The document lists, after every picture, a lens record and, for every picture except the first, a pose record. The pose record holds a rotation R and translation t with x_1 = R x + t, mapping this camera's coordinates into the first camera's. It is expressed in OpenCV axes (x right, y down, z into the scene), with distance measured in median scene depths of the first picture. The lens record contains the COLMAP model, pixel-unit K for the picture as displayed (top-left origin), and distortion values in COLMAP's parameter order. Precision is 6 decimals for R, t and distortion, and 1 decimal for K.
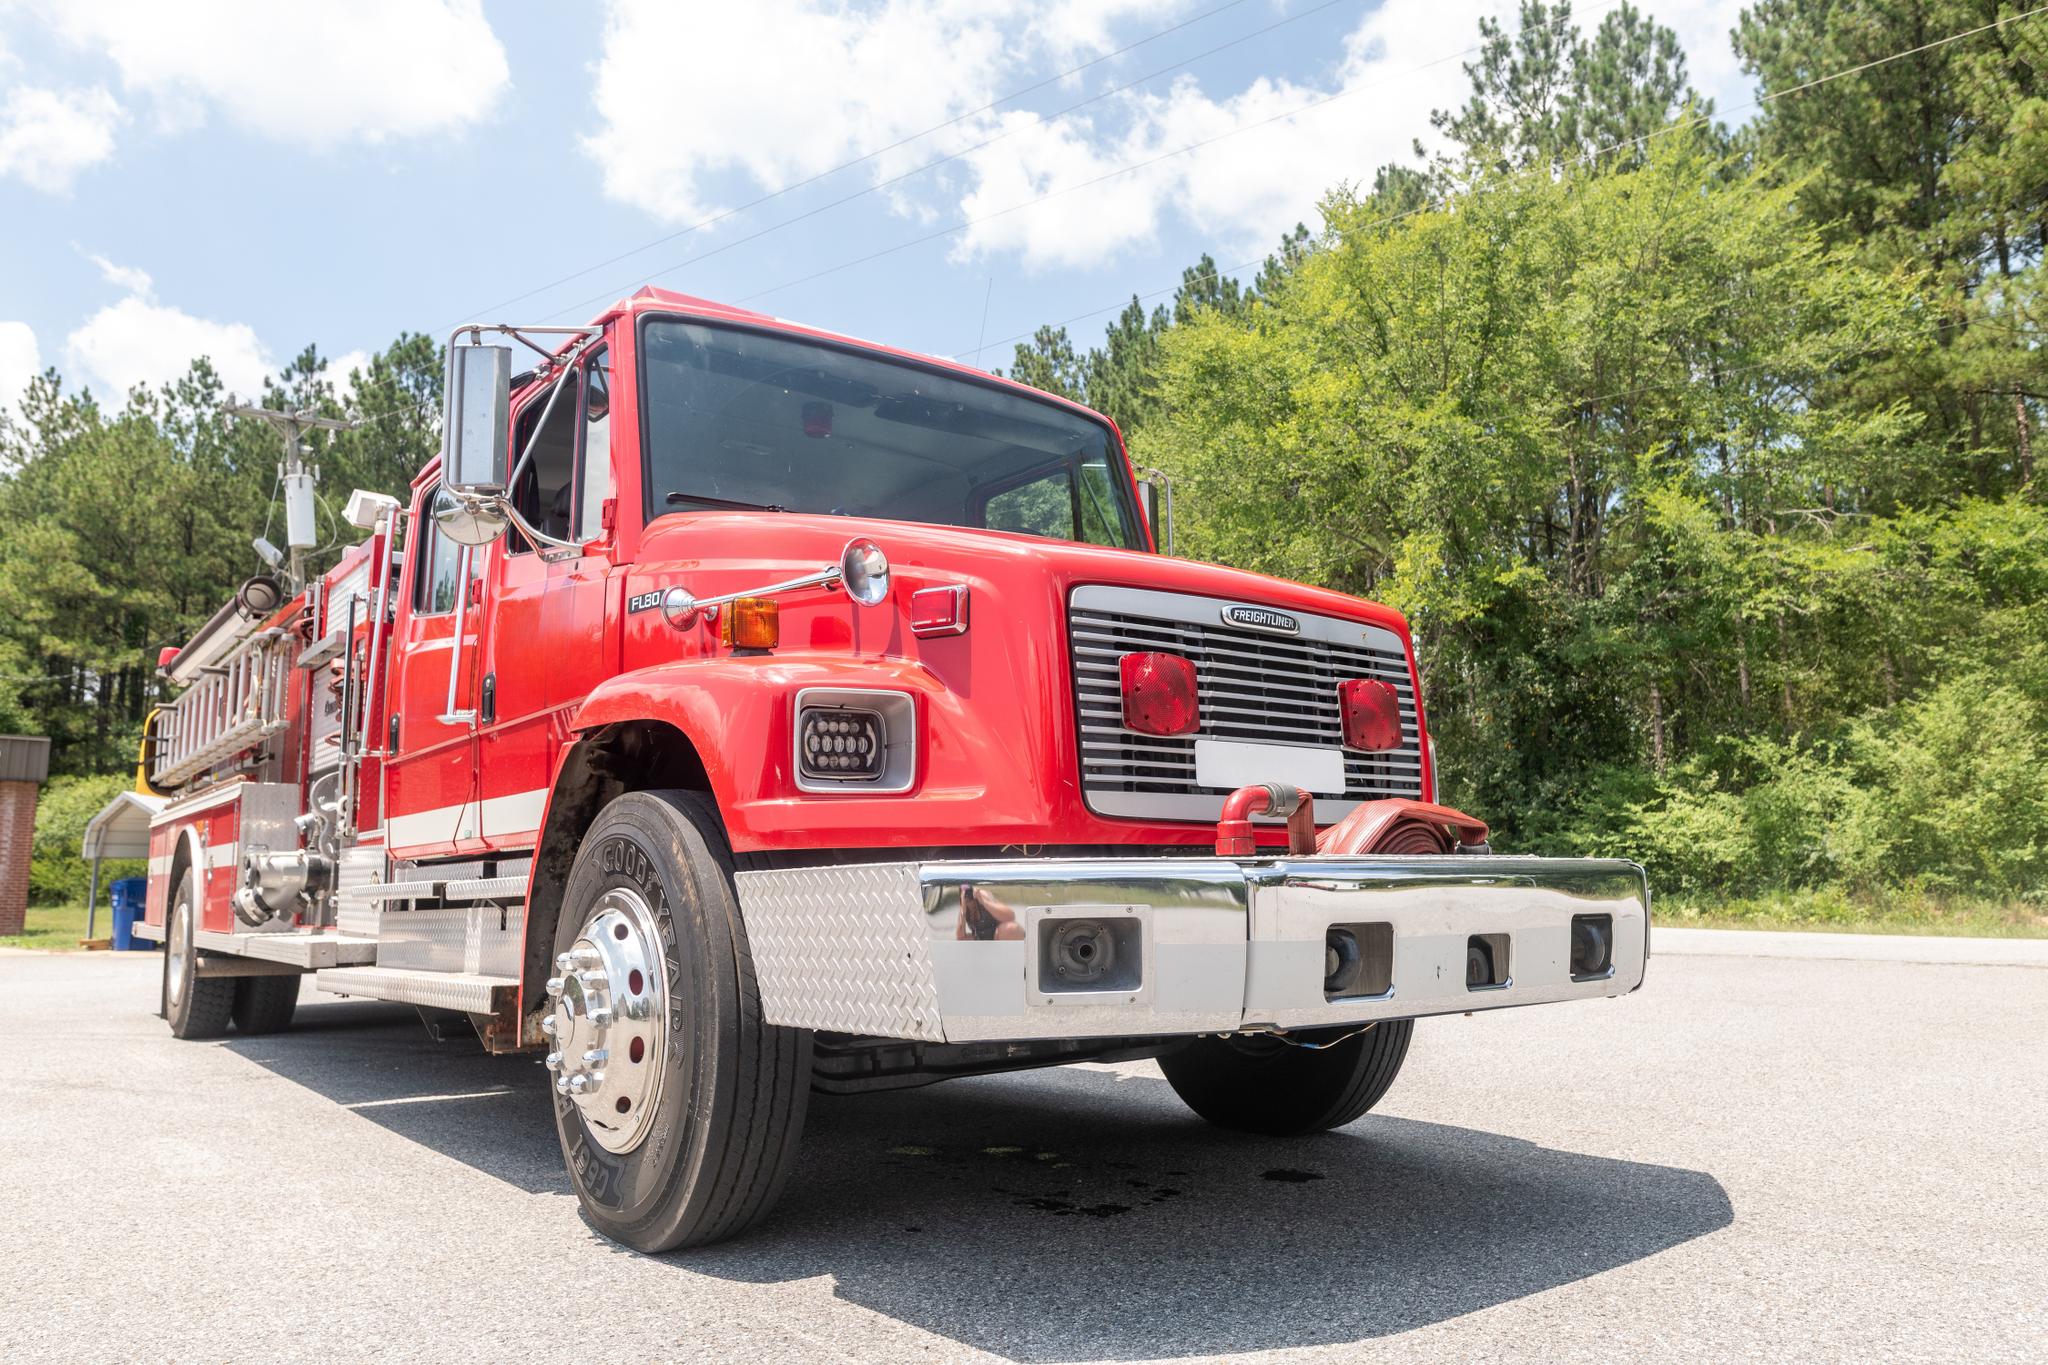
lens RADIAL K [[1390.0, 0, 1019.4], [0, 1390.0, 688.7], [0, 0, 1]] dist [0.003431, -0.003700]
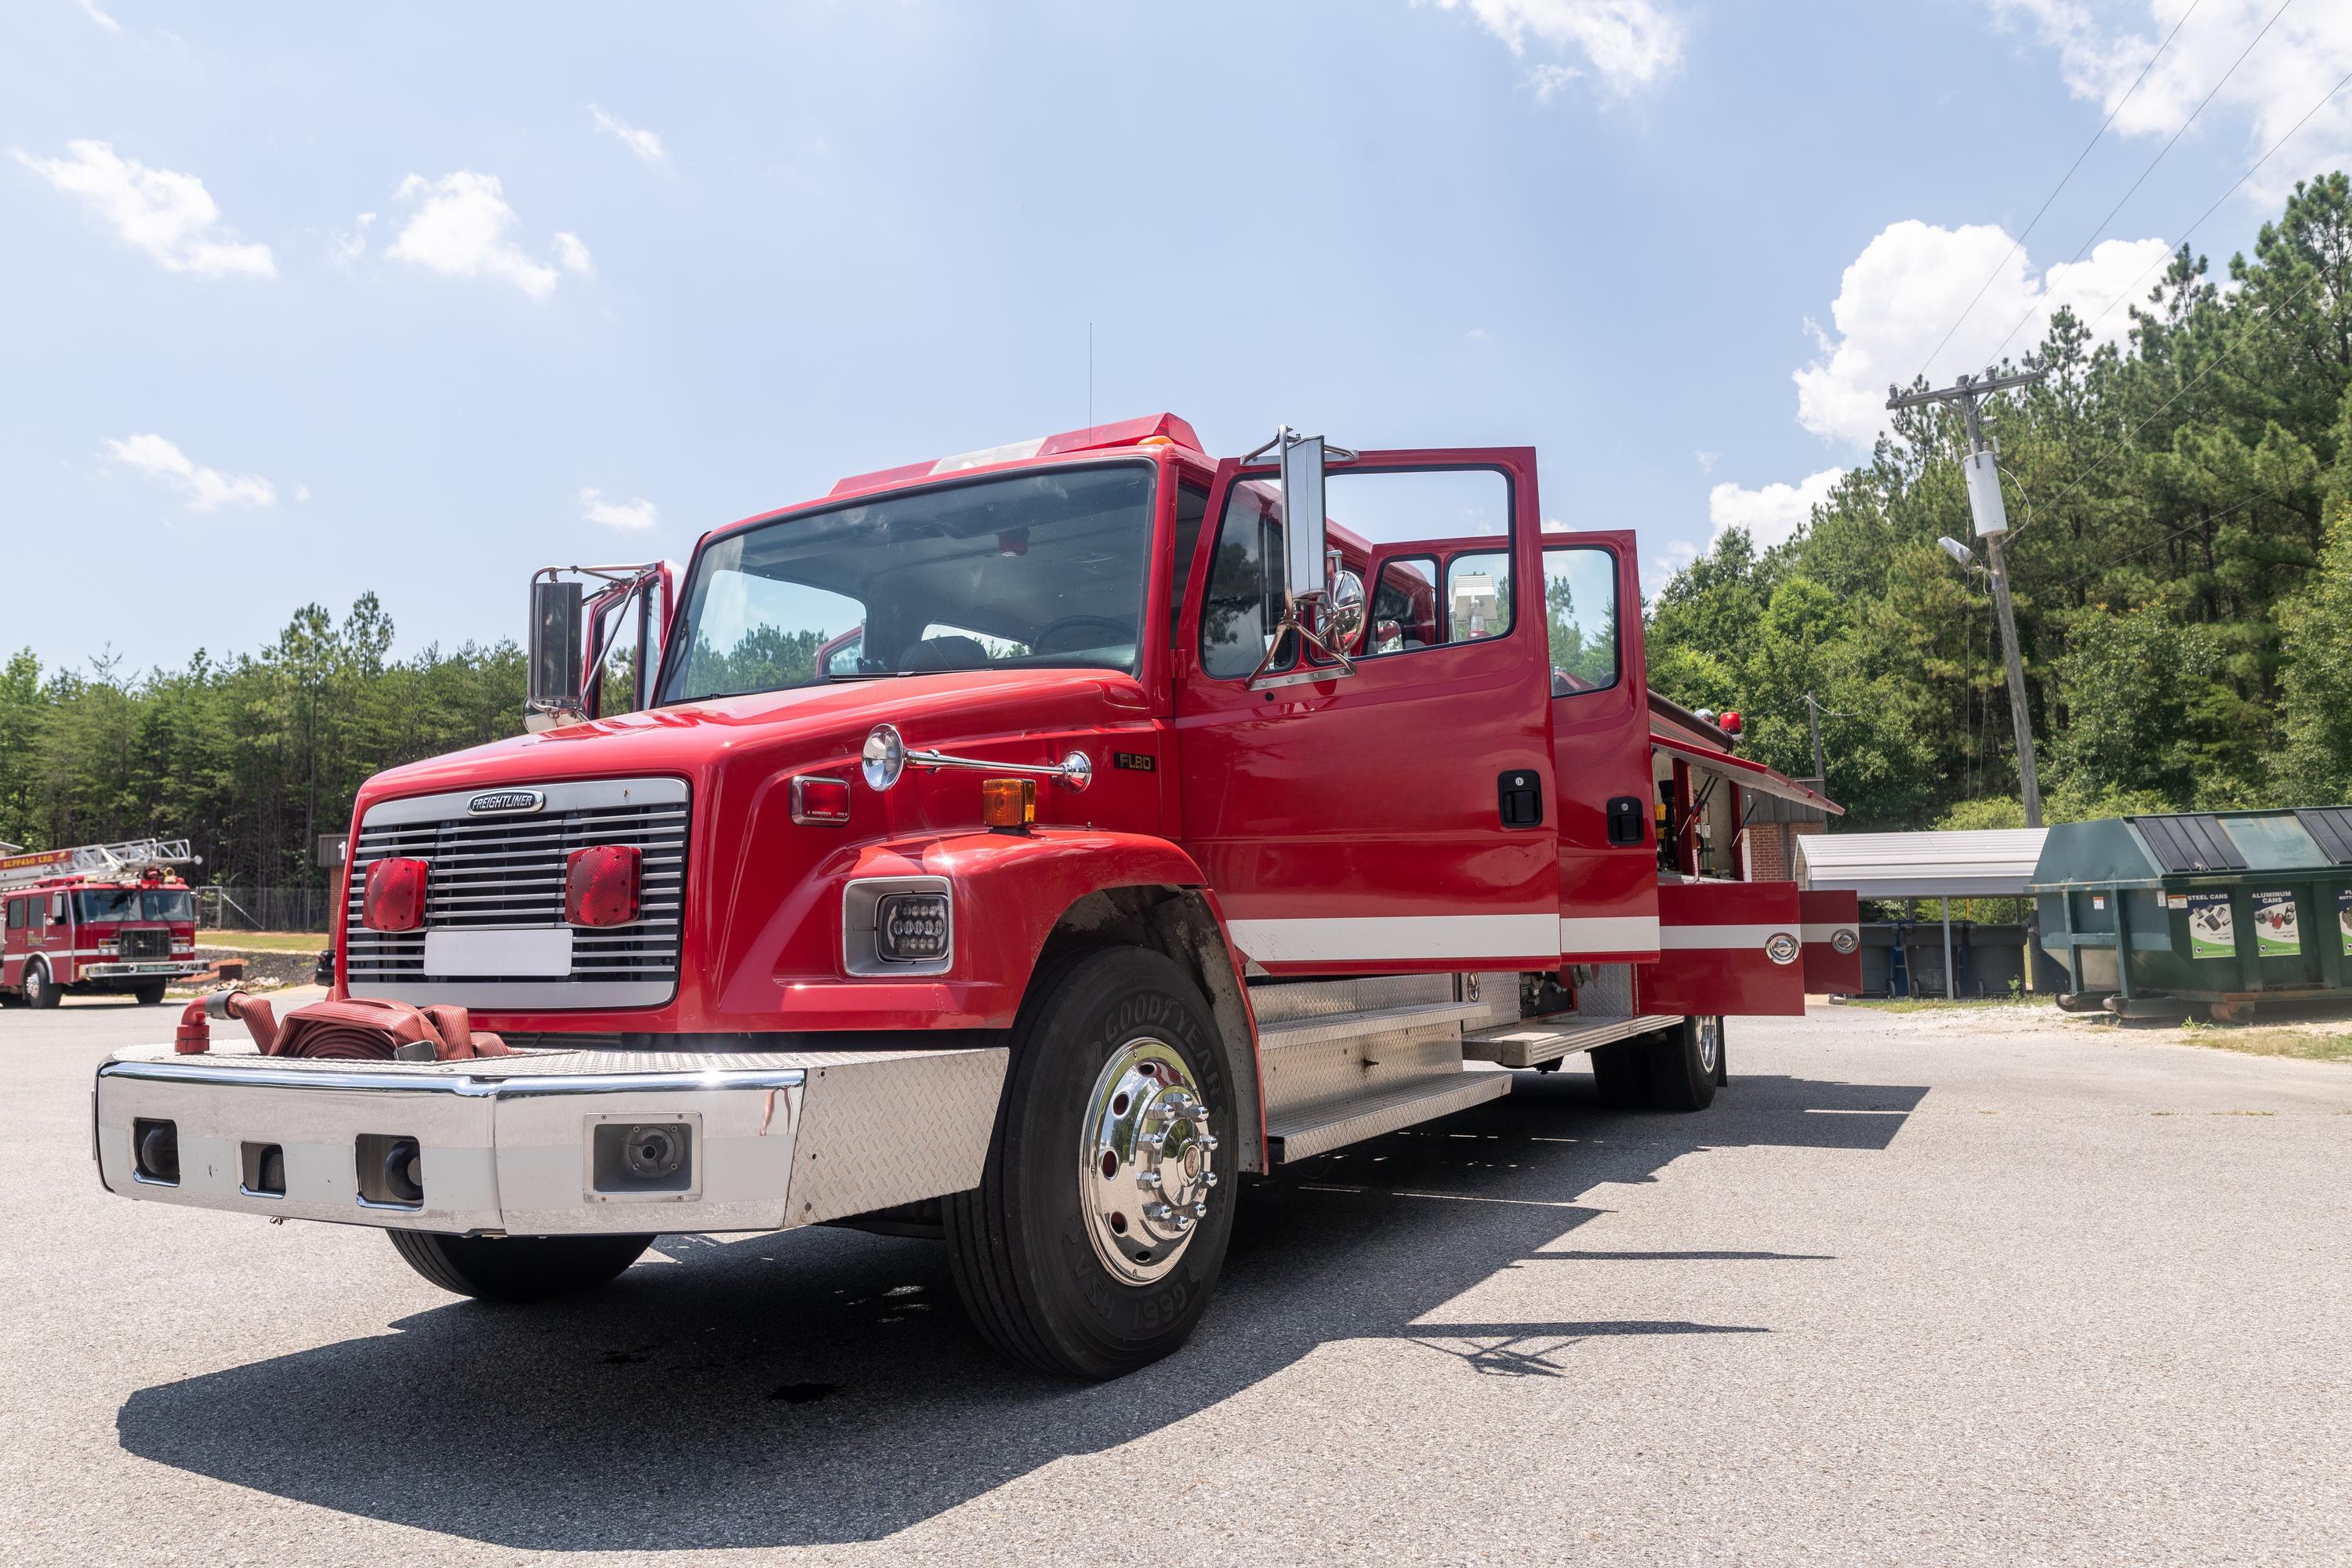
lens RADIAL K [[1606.0, 0, 1171.2], [0, 1606.0, 791.7], [0, 0, 1]] dist [0.000467, -0.003826]
pose [[0.399722, -0.076357, -0.913451, 0.191447], [0.141090, 0.989774, -0.020996, 0.004606], [0.905713, -0.120486, 0.406408, 0.130395]]
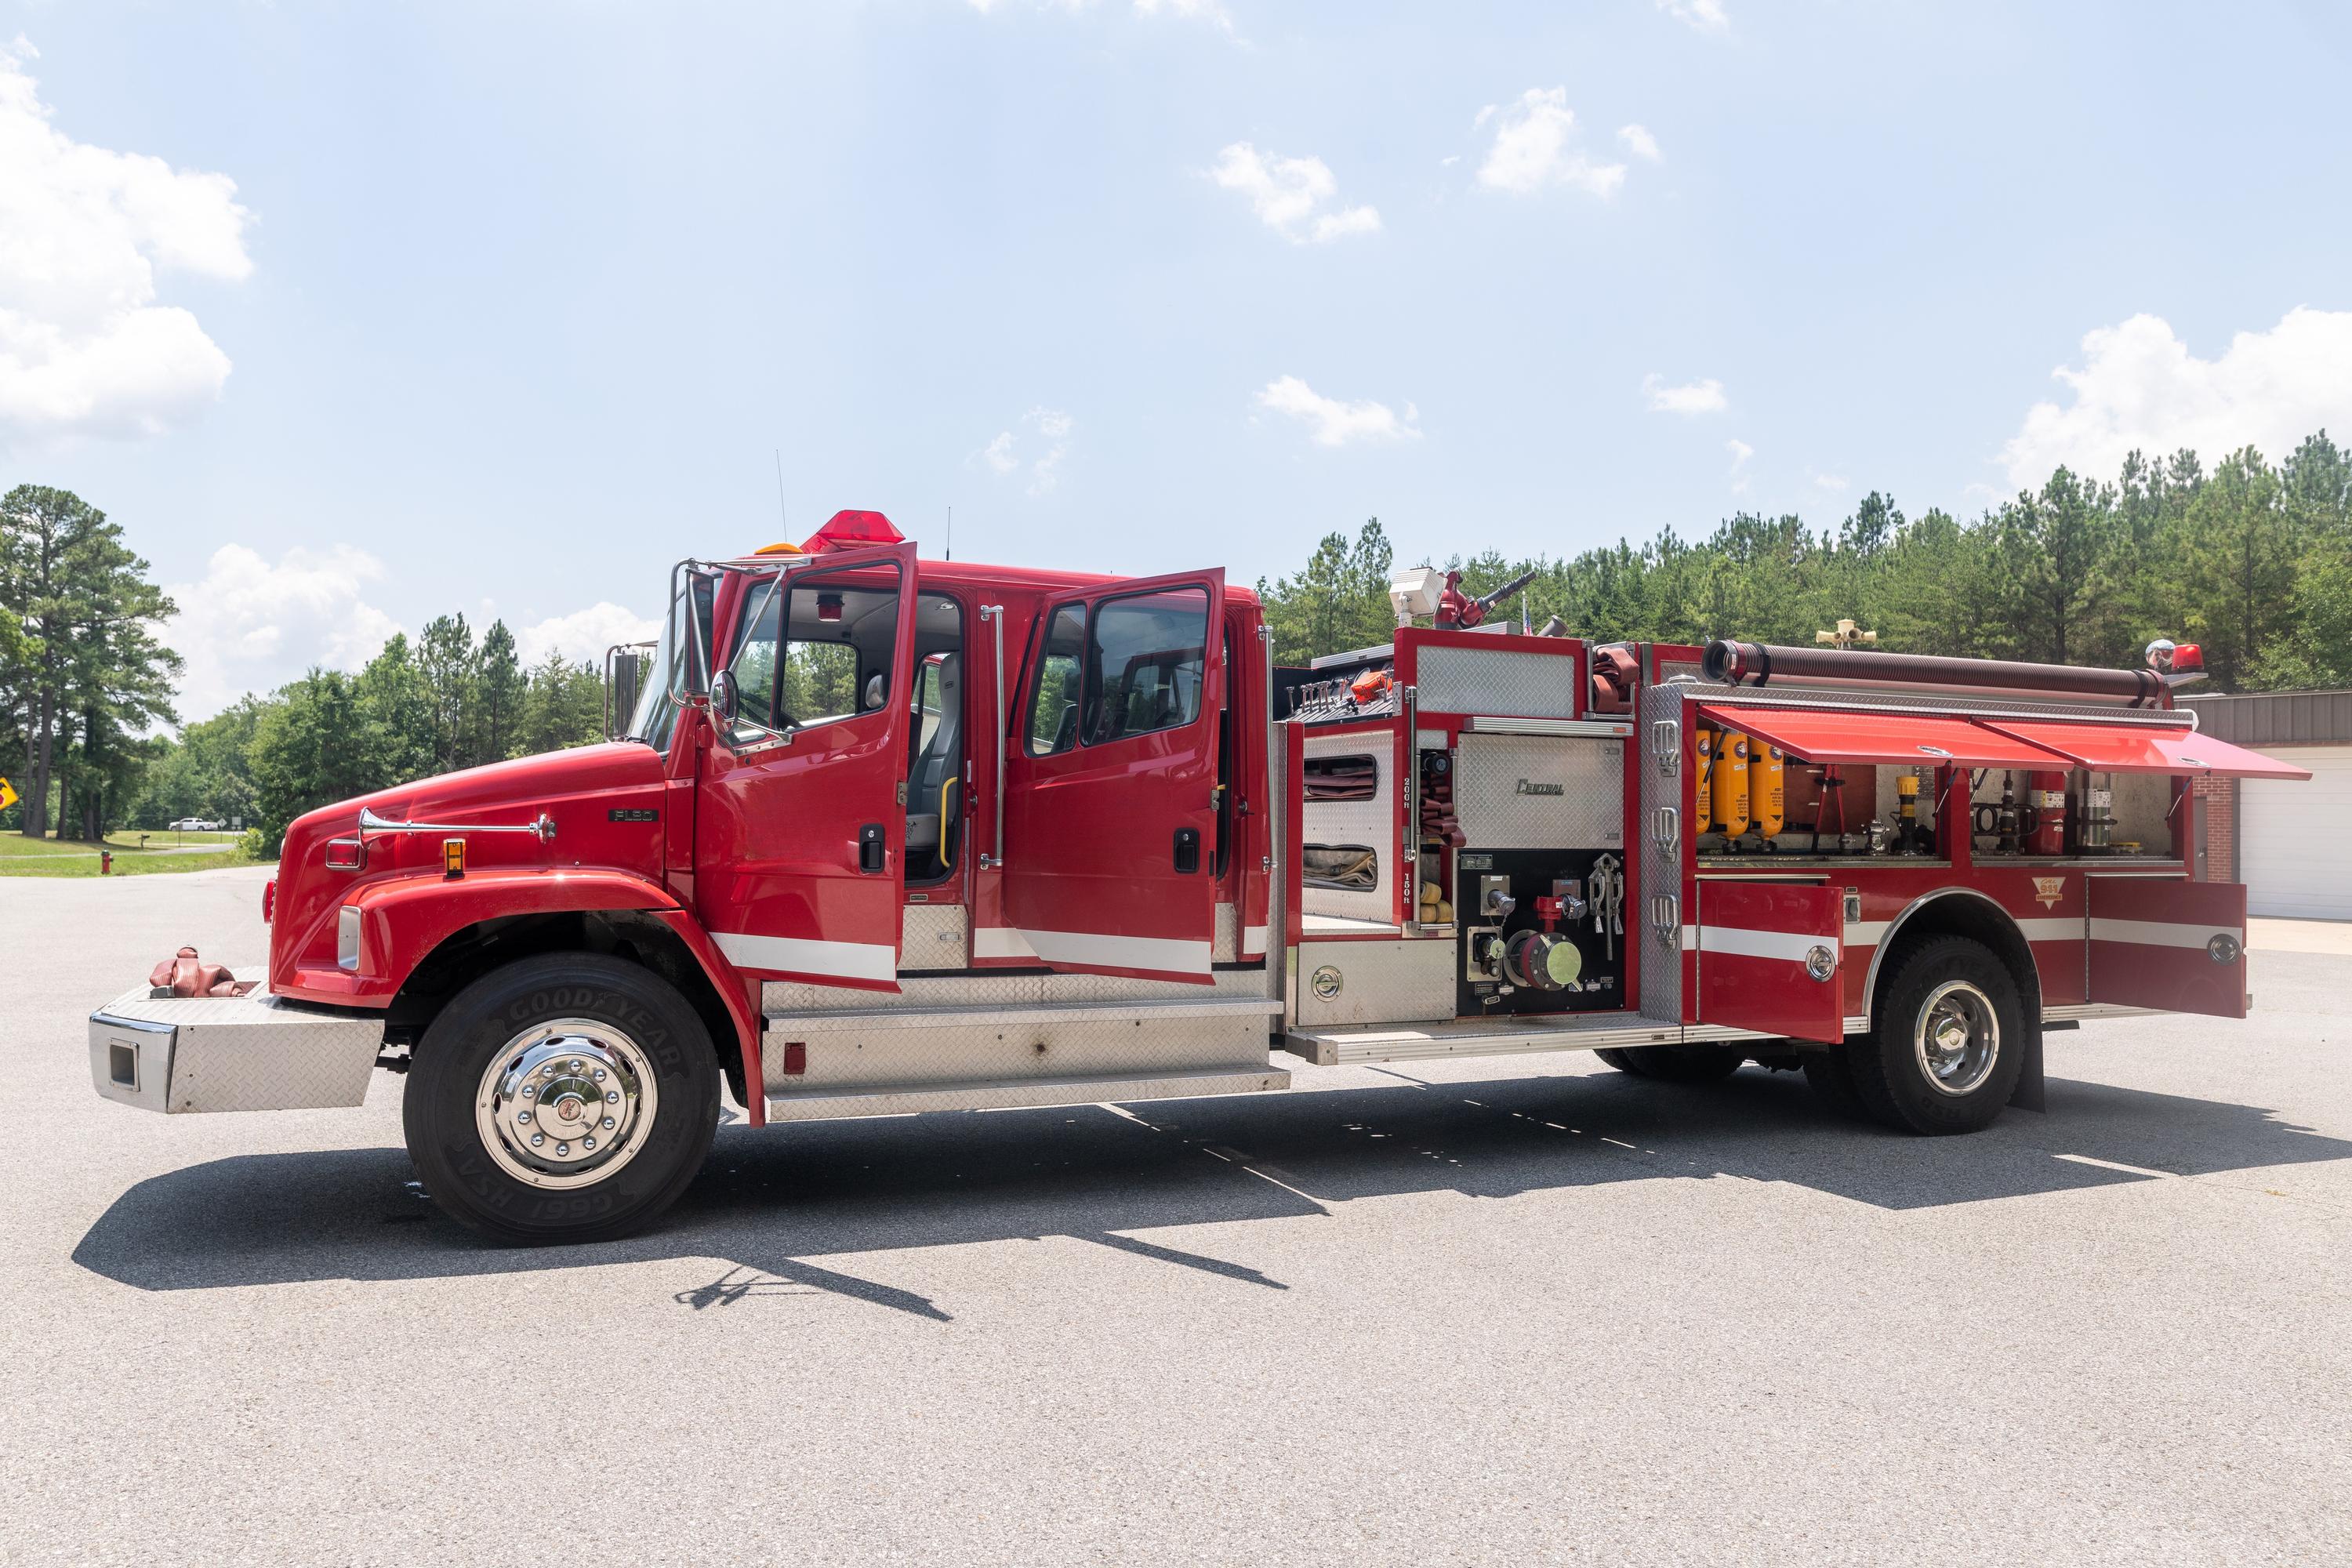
lens RADIAL K [[1600.4, 0, 1161.8], [0, 1600.4, 776.6], [0, 0, 1]] dist [-0.003144, 0.002818]
pose [[-0.242645, -0.018500, -0.969939, 0.243923], [0.128434, 0.990405, -0.051020, 0.013864], [0.961576, -0.136953, -0.237940, 0.336218]]
